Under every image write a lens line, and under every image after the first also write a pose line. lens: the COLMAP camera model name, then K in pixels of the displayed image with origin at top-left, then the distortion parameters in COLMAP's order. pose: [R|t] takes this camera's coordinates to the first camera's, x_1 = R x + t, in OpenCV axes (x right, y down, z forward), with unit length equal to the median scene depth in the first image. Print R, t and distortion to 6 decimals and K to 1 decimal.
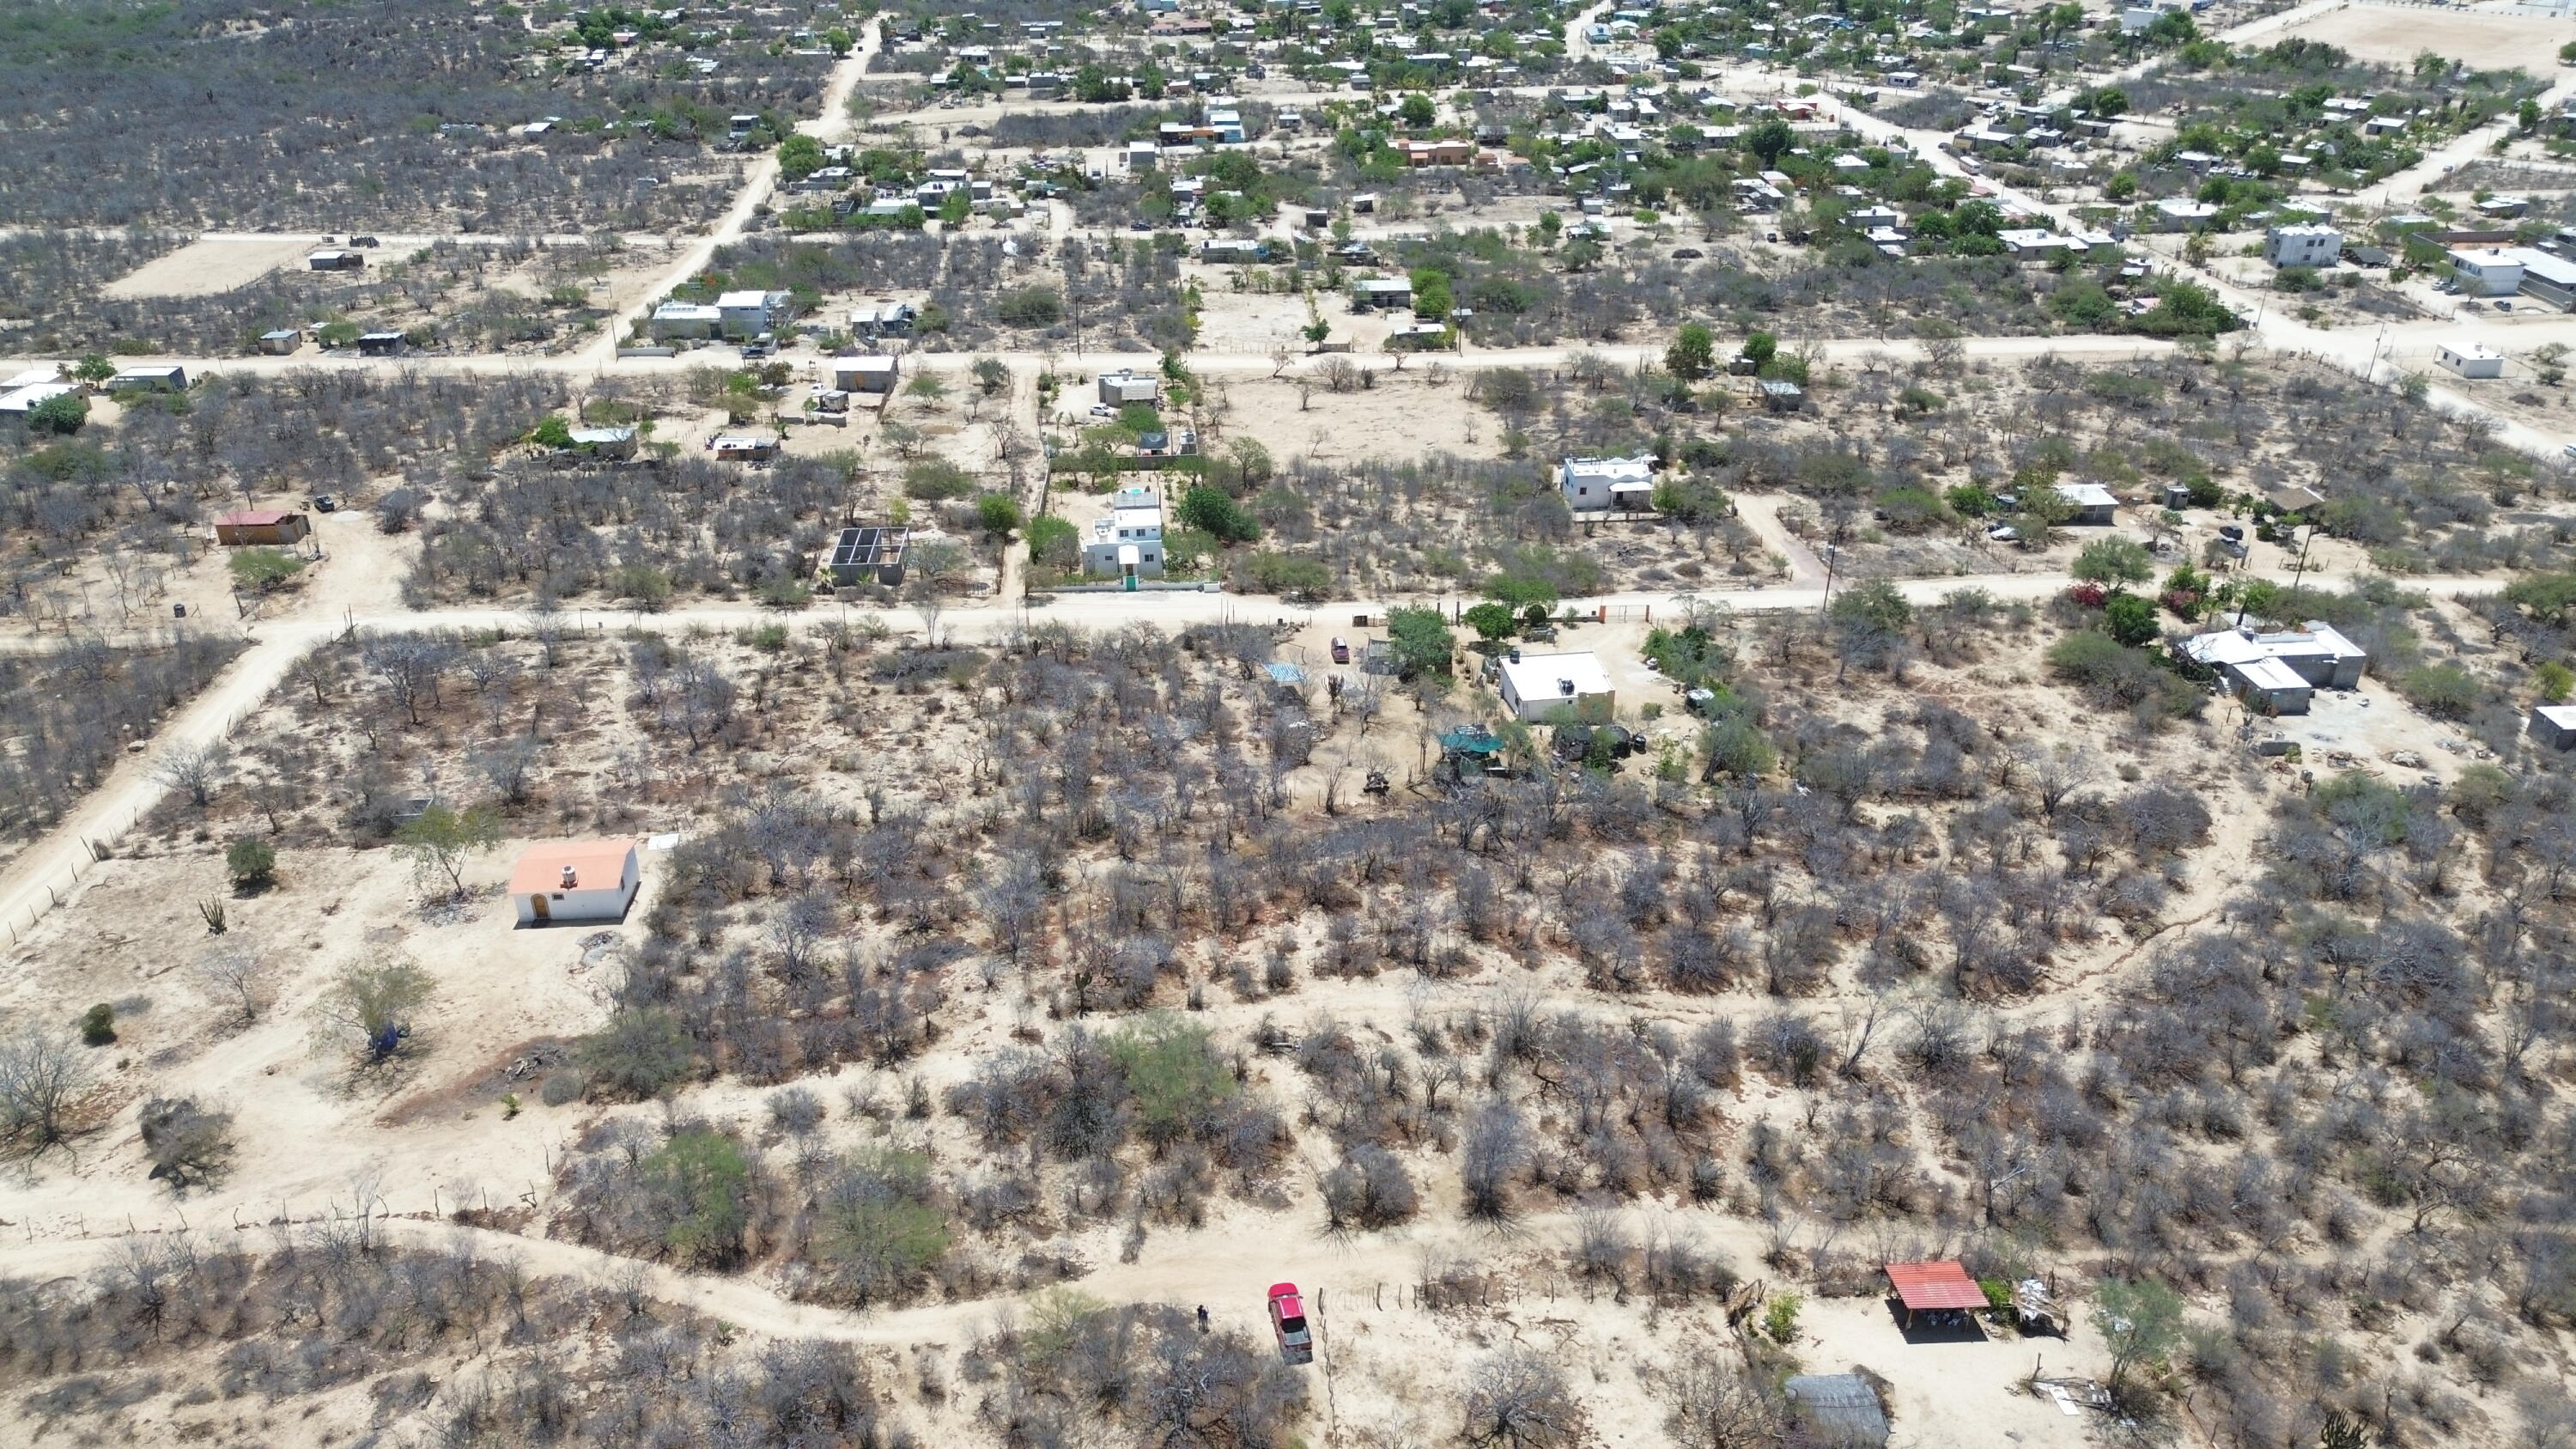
lens RADIAL K [[1827.2, 0, 1282.5], [0, 1827.2, 719.1], [0, 0, 1]] dist [0.069616, -0.066600]
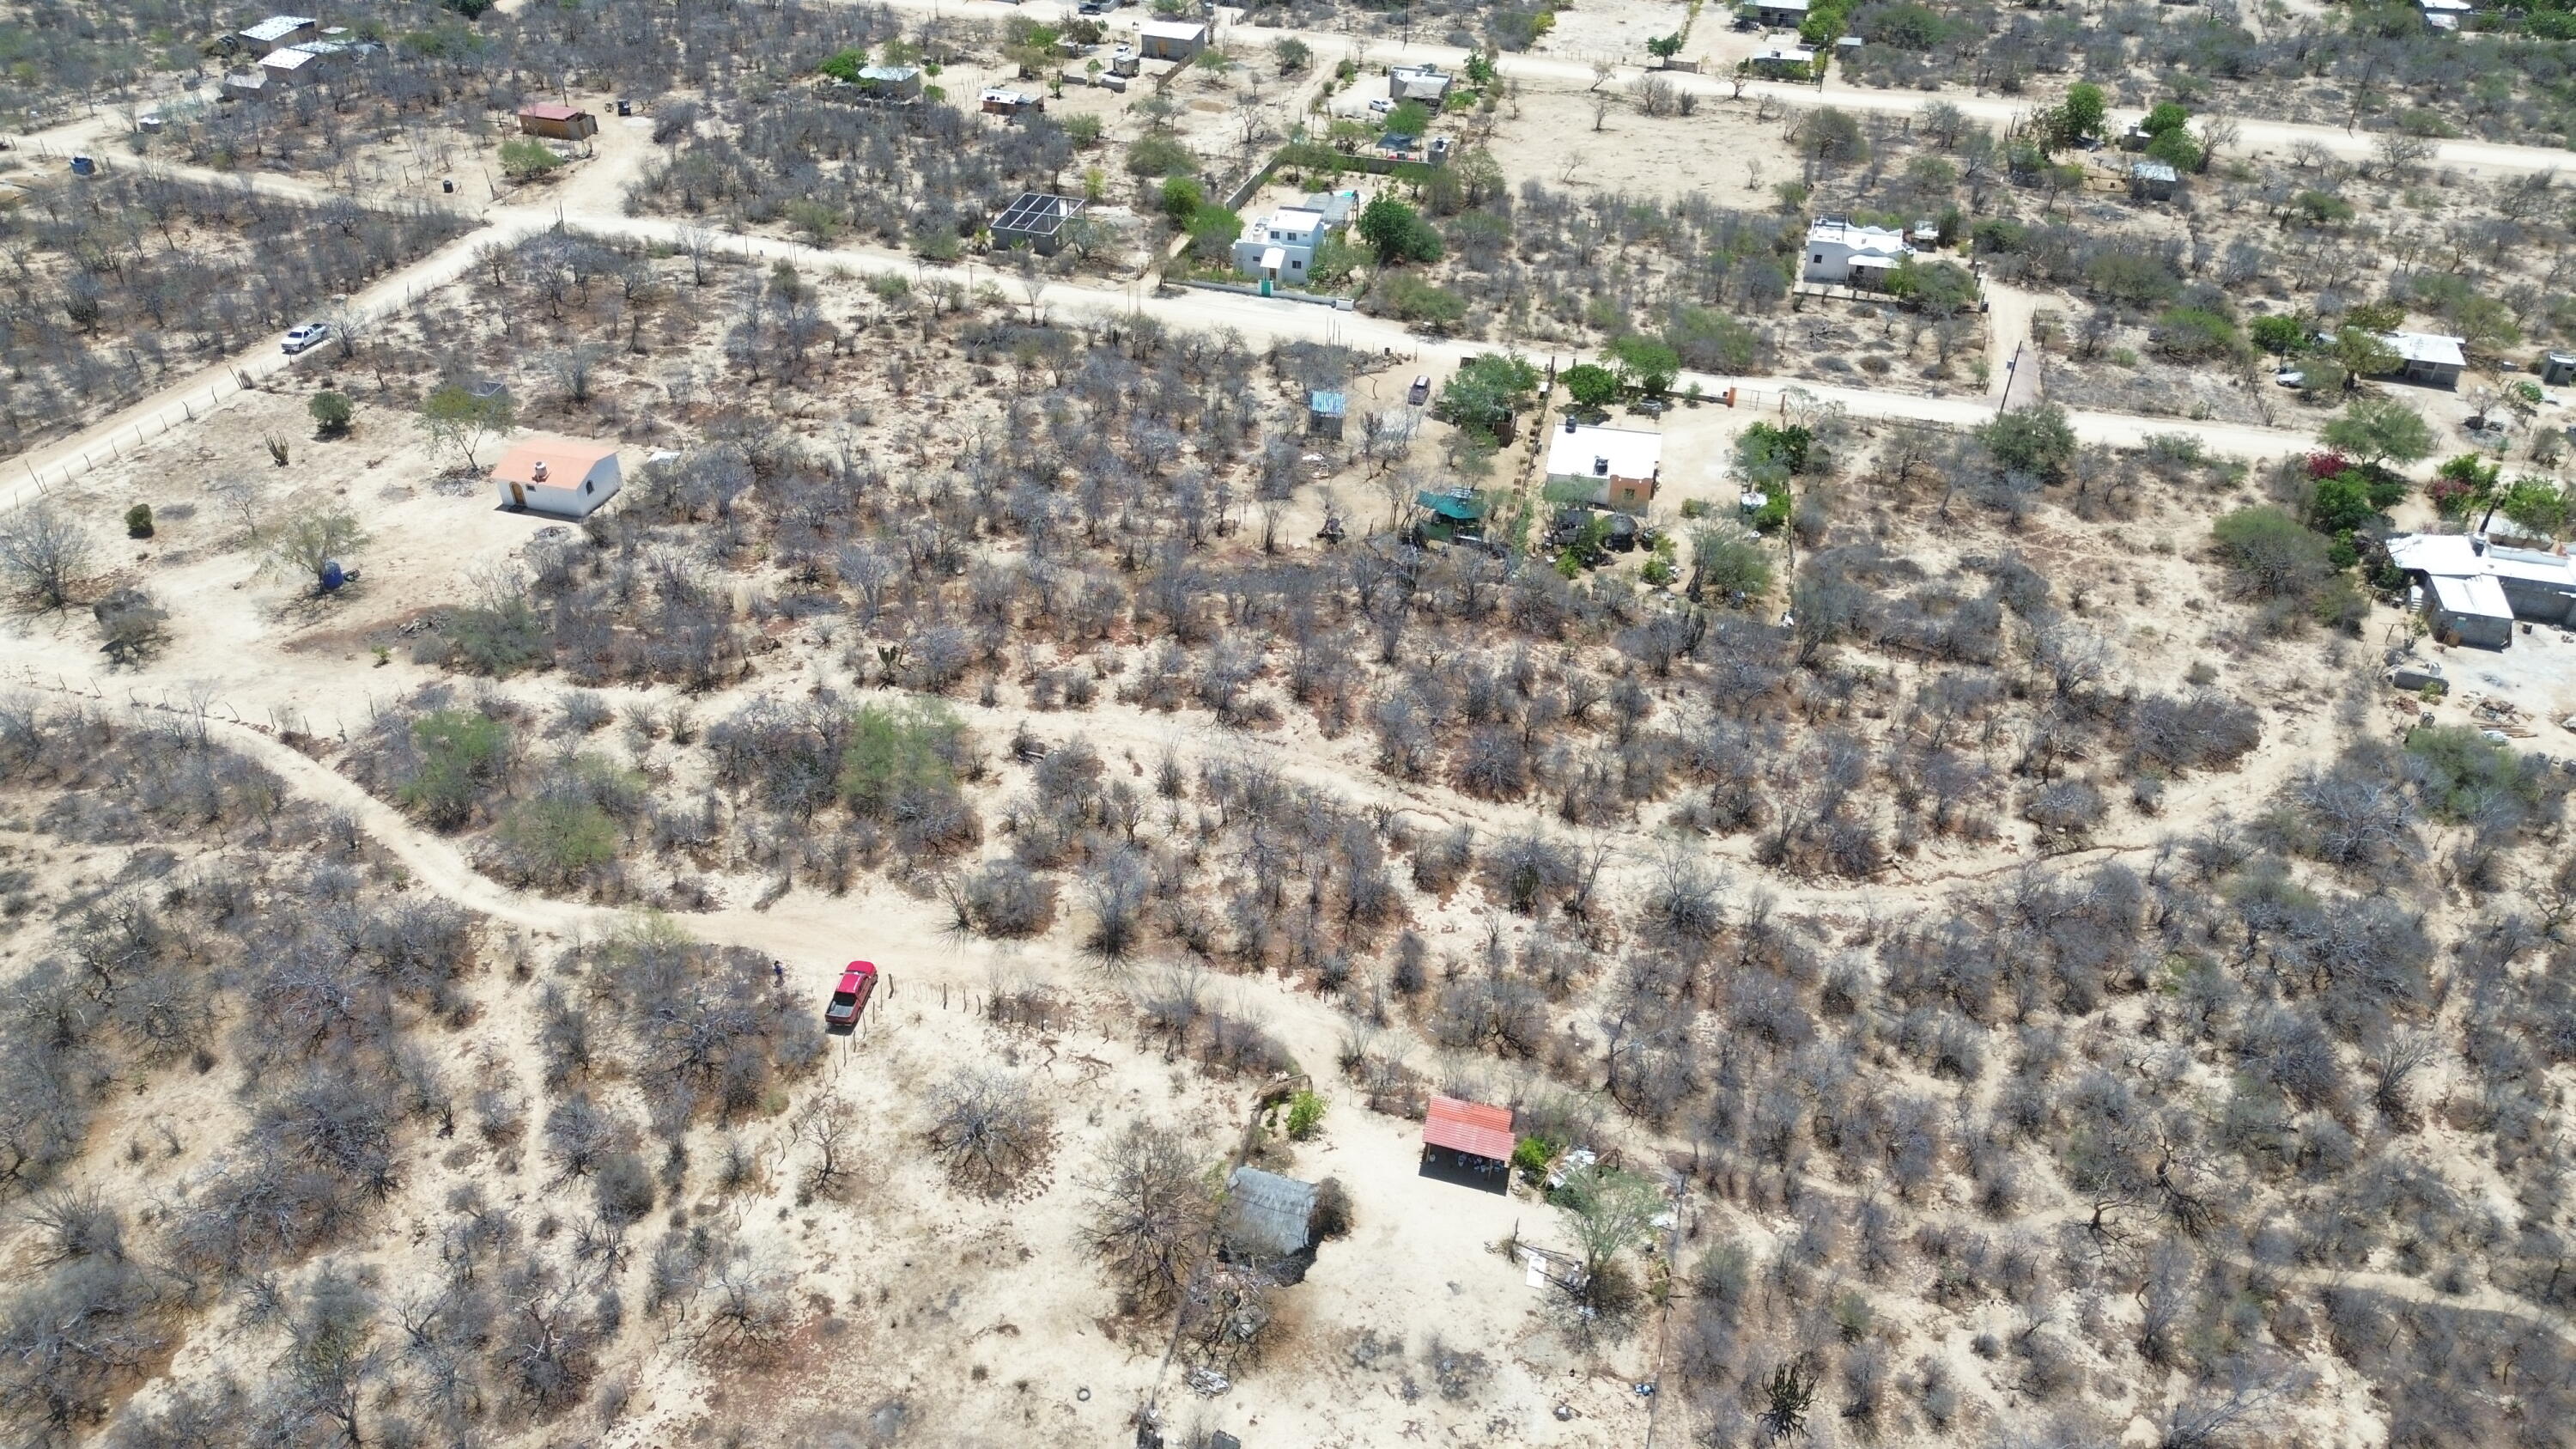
lens RADIAL K [[1827.2, 0, 1282.5], [0, 1827.2, 719.1], [0, 0, 1]] dist [0.069616, -0.066600]
pose [[0.939853, 0.208860, -0.270284, 0.266680], [-0.164880, 0.970388, 0.176527, -0.028774], [0.299150, -0.121345, 0.946459, 0.054180]]
